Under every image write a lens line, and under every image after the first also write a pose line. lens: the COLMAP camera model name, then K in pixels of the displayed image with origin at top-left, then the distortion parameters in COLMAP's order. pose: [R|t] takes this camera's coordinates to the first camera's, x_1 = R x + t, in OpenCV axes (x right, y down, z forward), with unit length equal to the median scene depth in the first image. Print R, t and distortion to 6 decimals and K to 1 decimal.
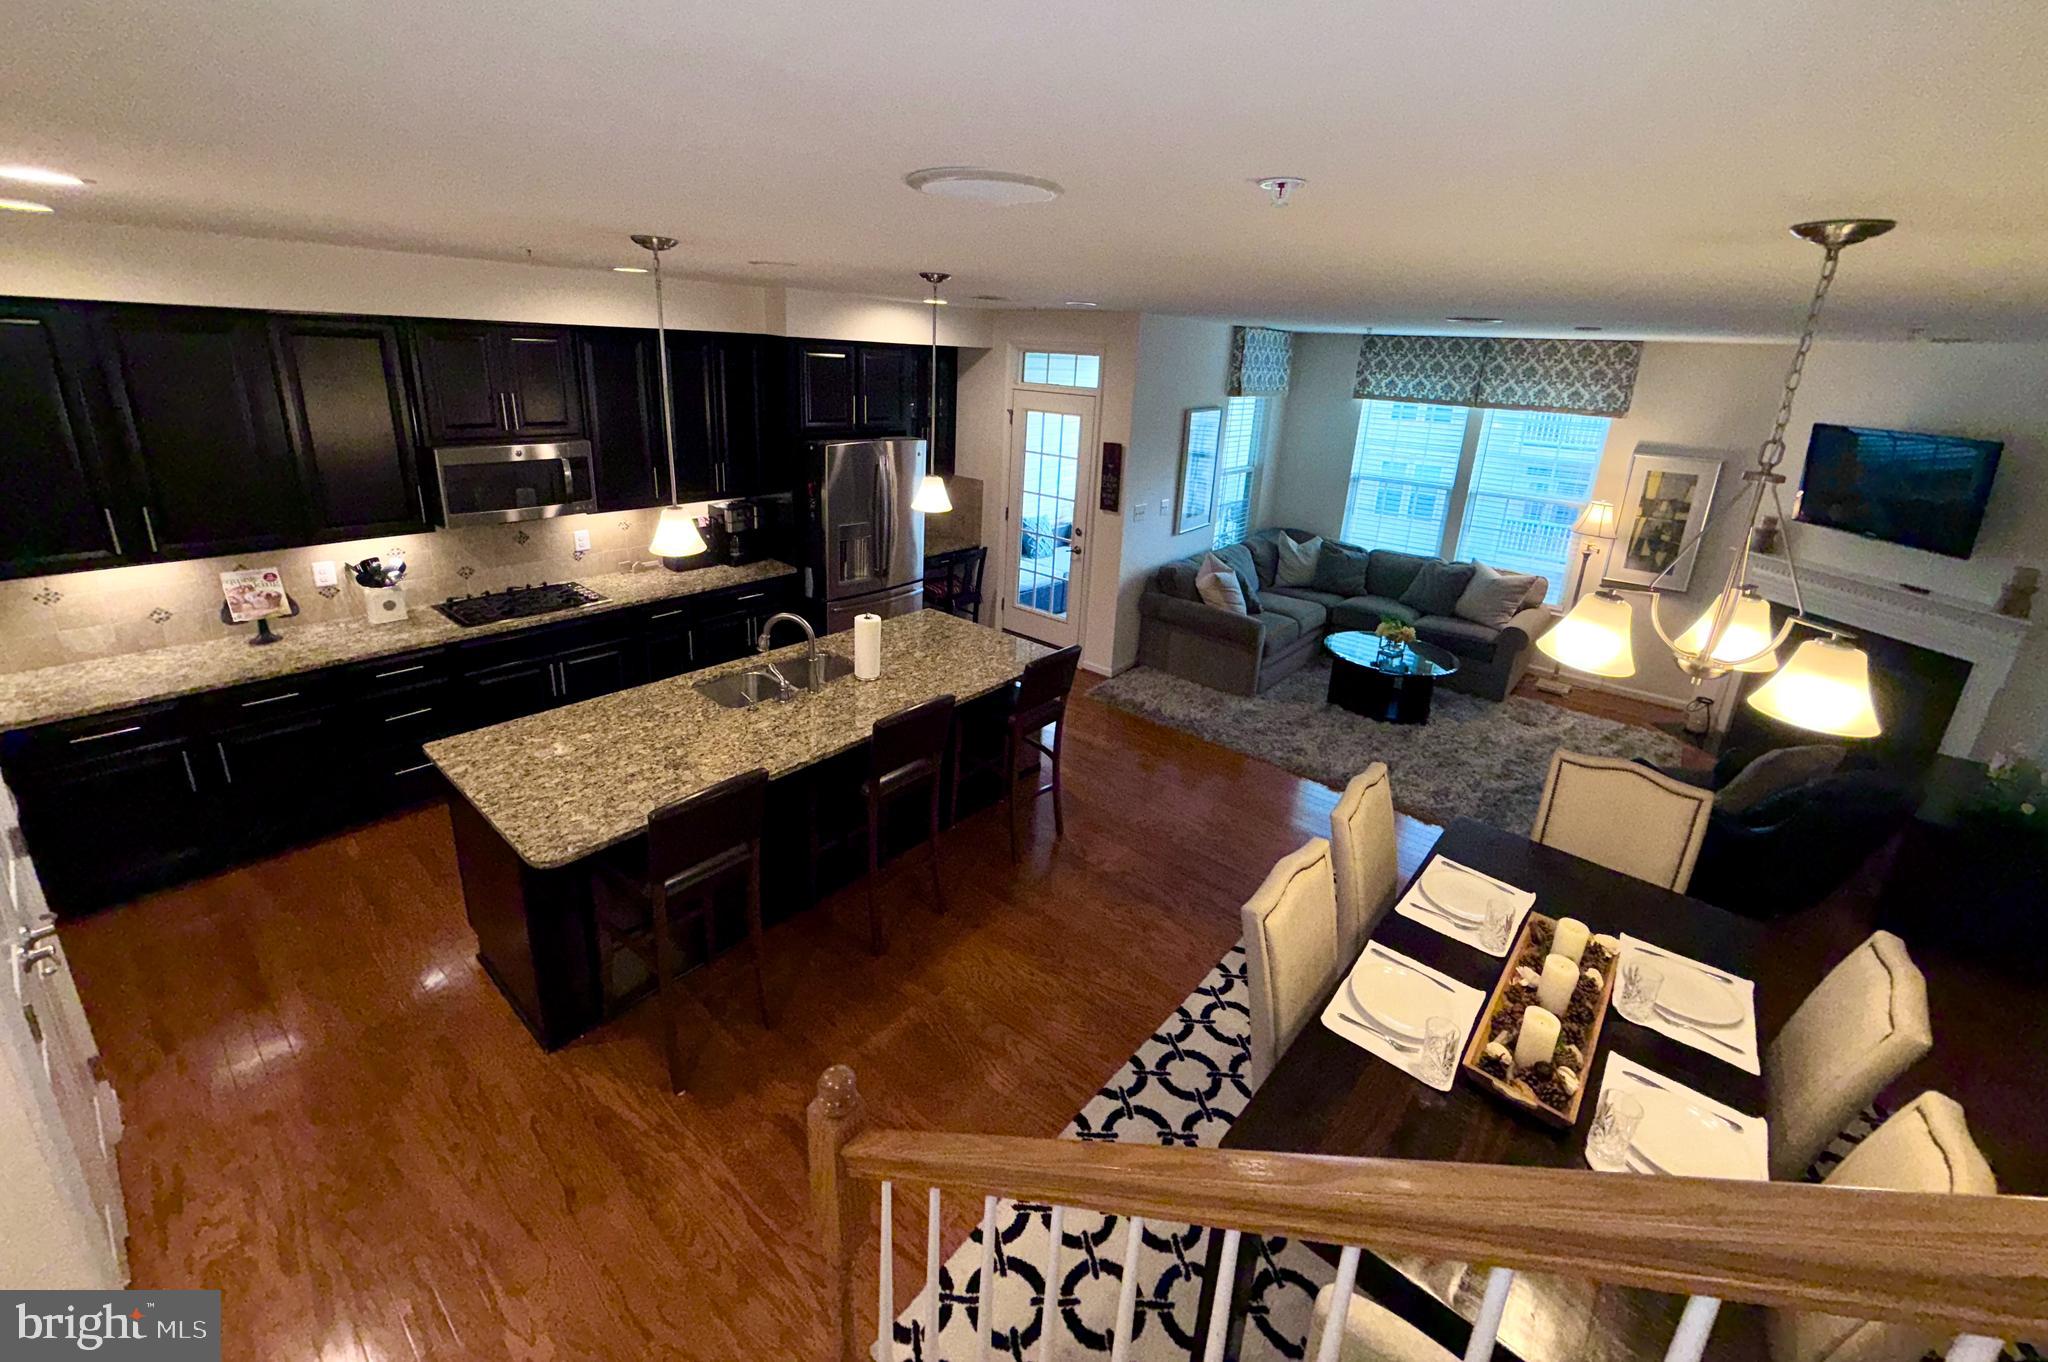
lens RADIAL K [[819.8, 0, 1027.6], [0, 819.8, 596.4], [0, 0, 1]] dist [-0.000061, 0.000553]
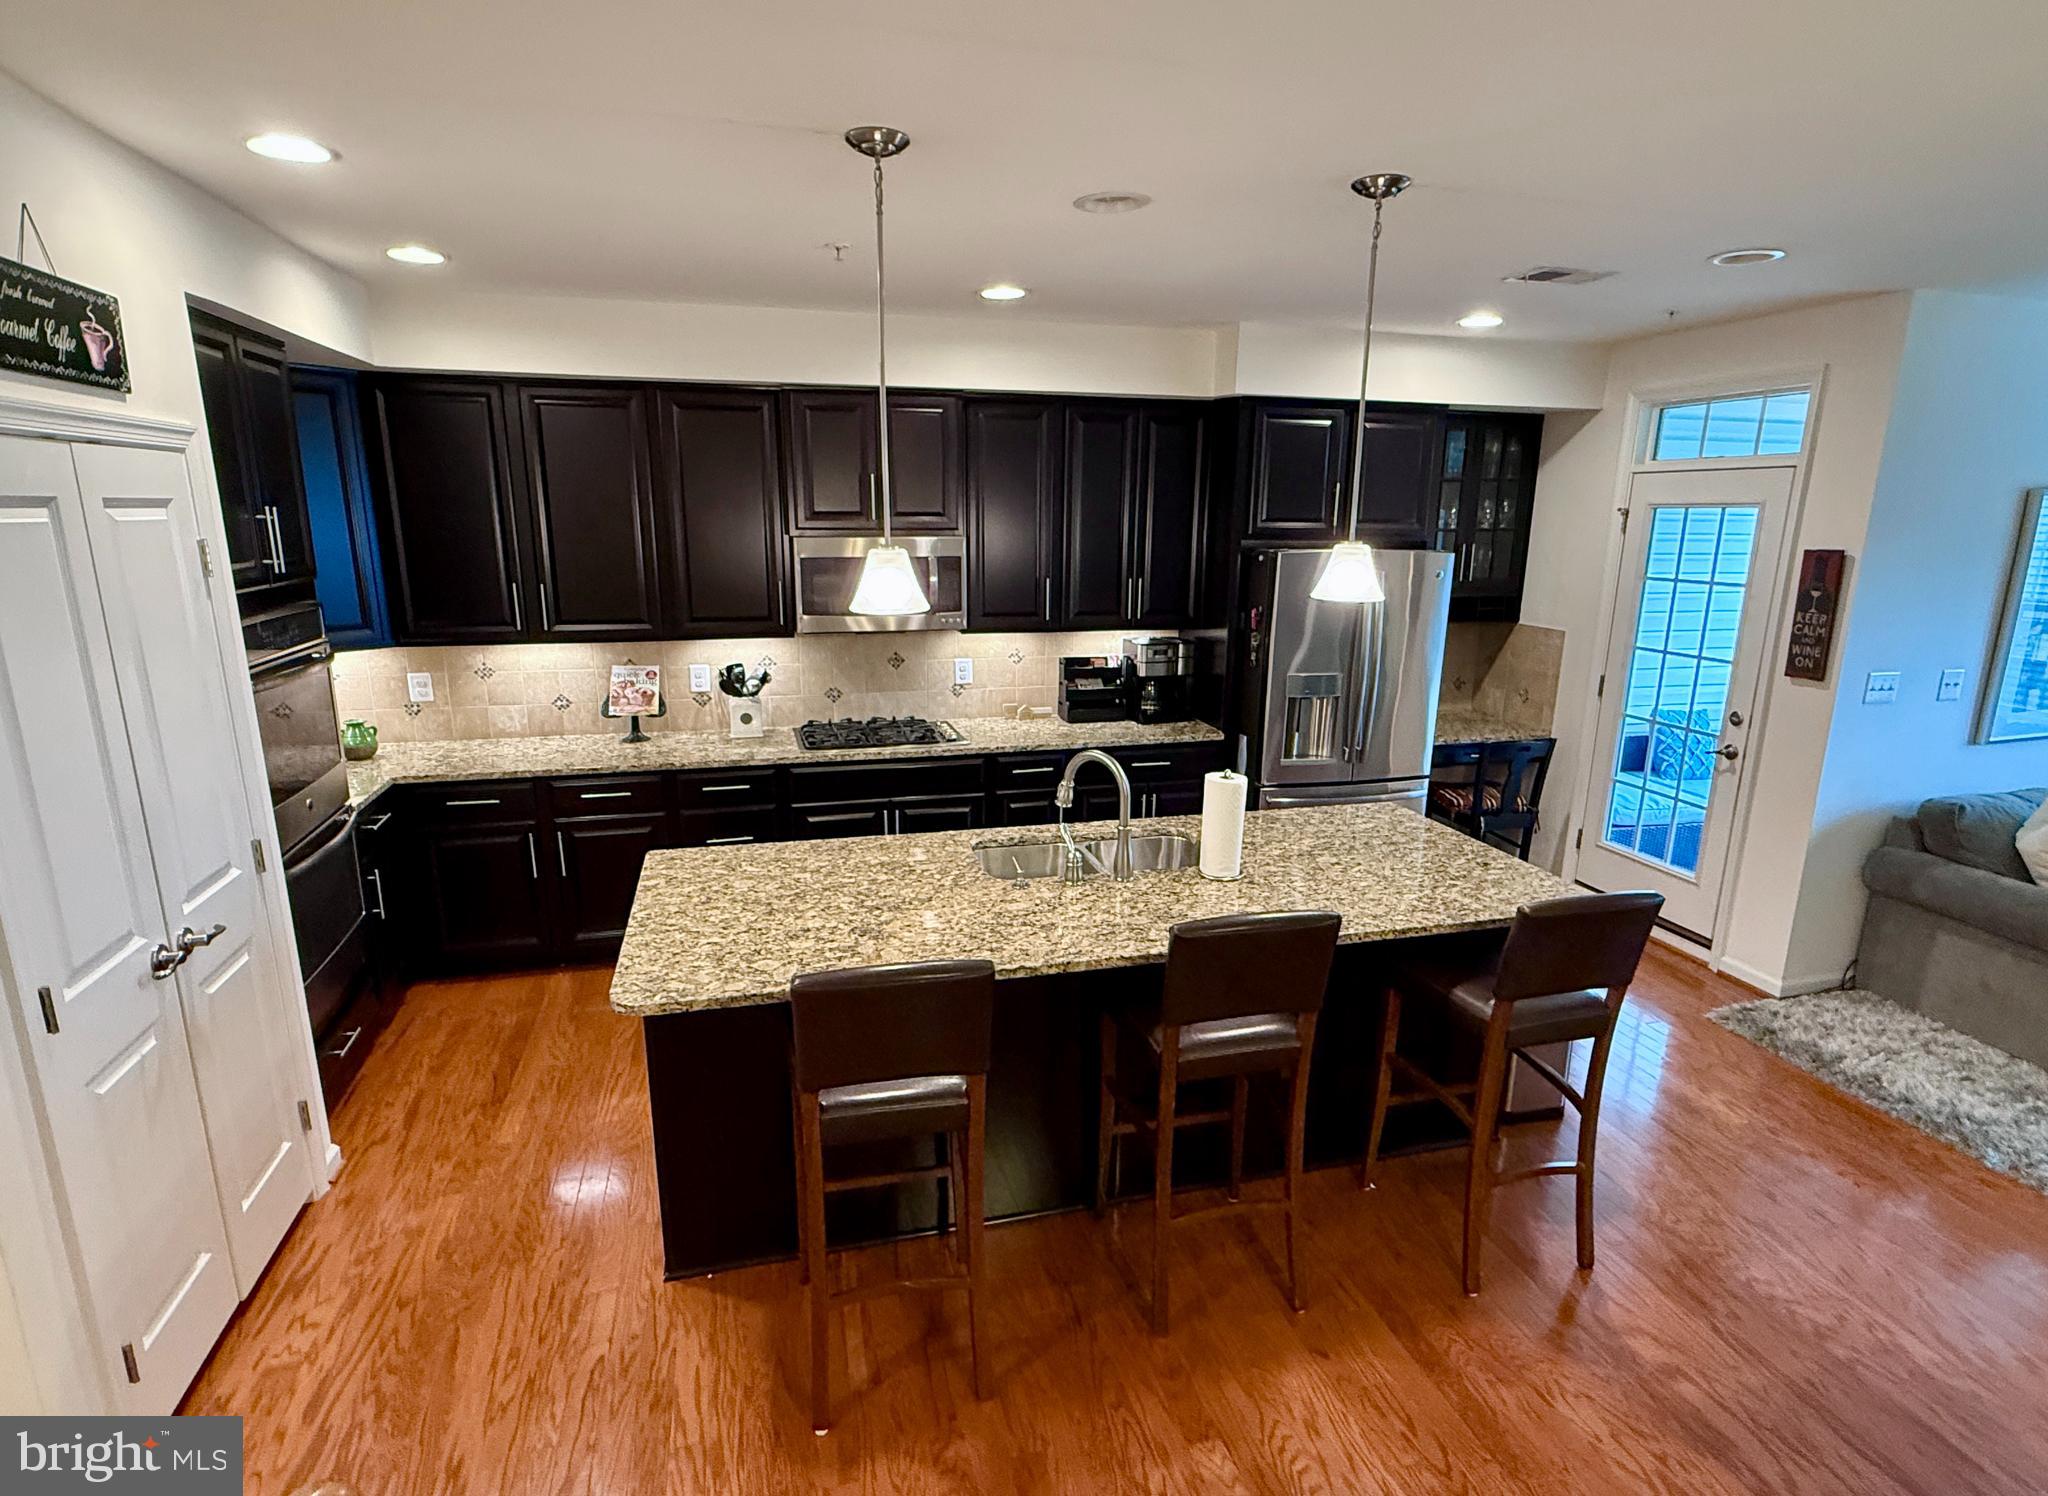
lens RADIAL K [[1059.0, 0, 1019.9], [0, 1059.0, 769.6], [0, 0, 1]] dist [0.001501, 0.000345]
pose [[0.816781, 0.095789, -0.568940, 0.096665], [-0.133590, 0.990722, -0.024983, 0.045035], [0.561268, 0.096410, 0.821999, 0.192691]]
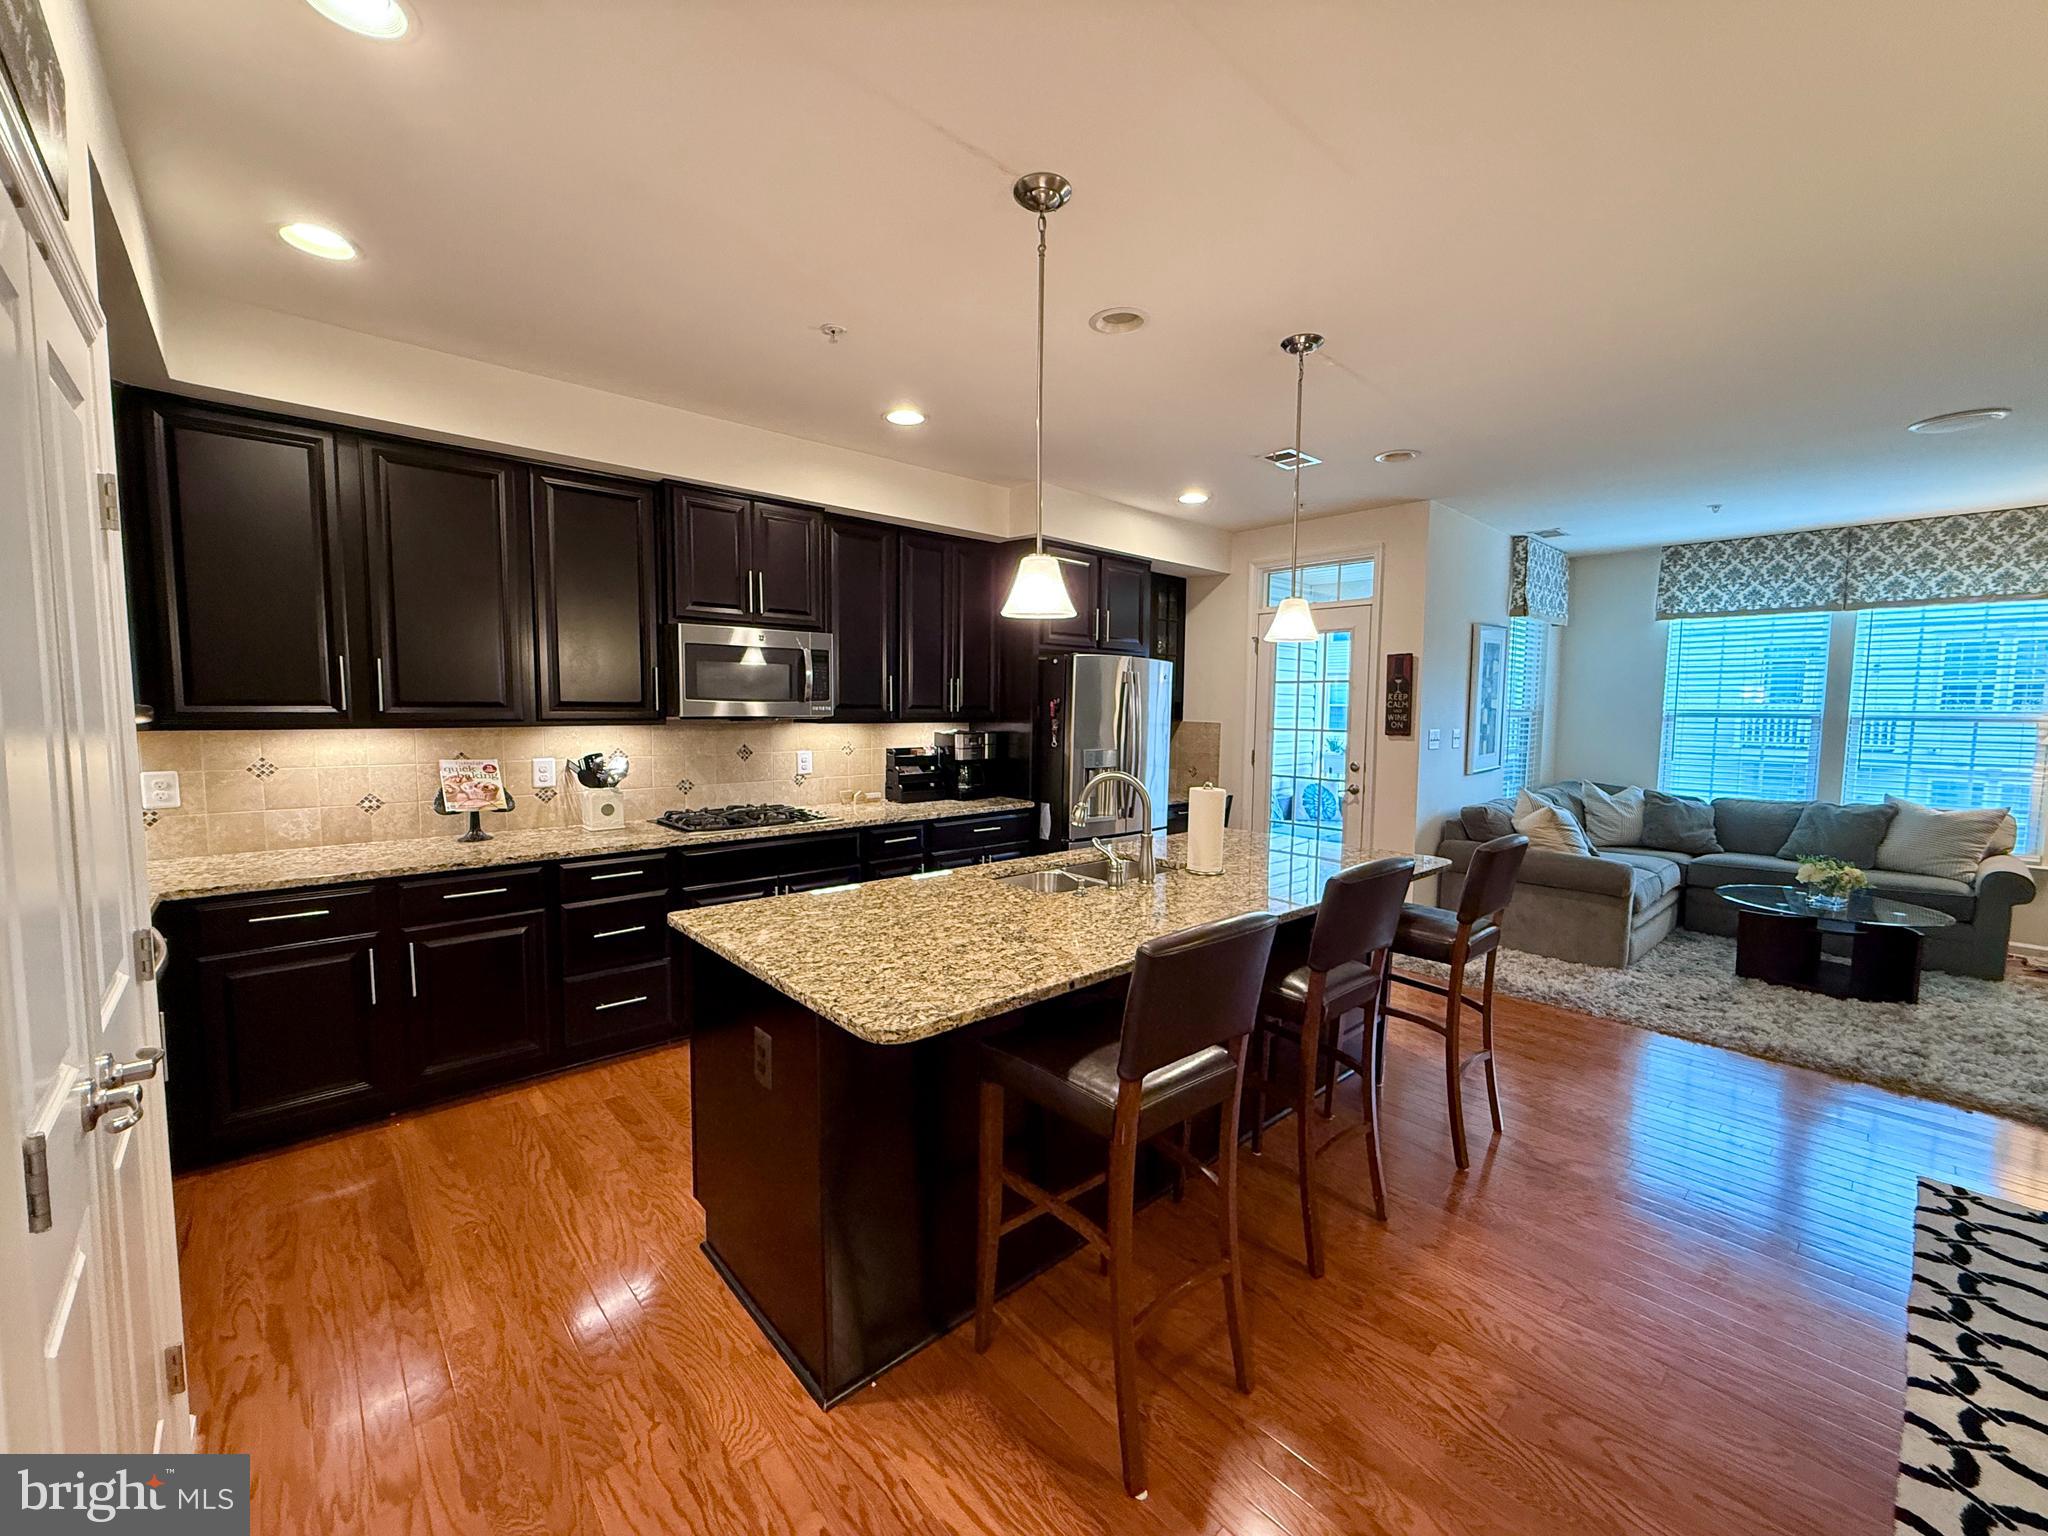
lens RADIAL K [[827.4, 0, 1028.9], [0, 827.4, 764.1], [0, 0, 1]] dist [0.000425, 0.001170]
pose [[0.990365, -0.028929, -0.135424, -0.188001], [-0.000987, 0.976436, -0.215805, 0.123644], [0.138476, 0.213859, 0.967000, 0.181477]]
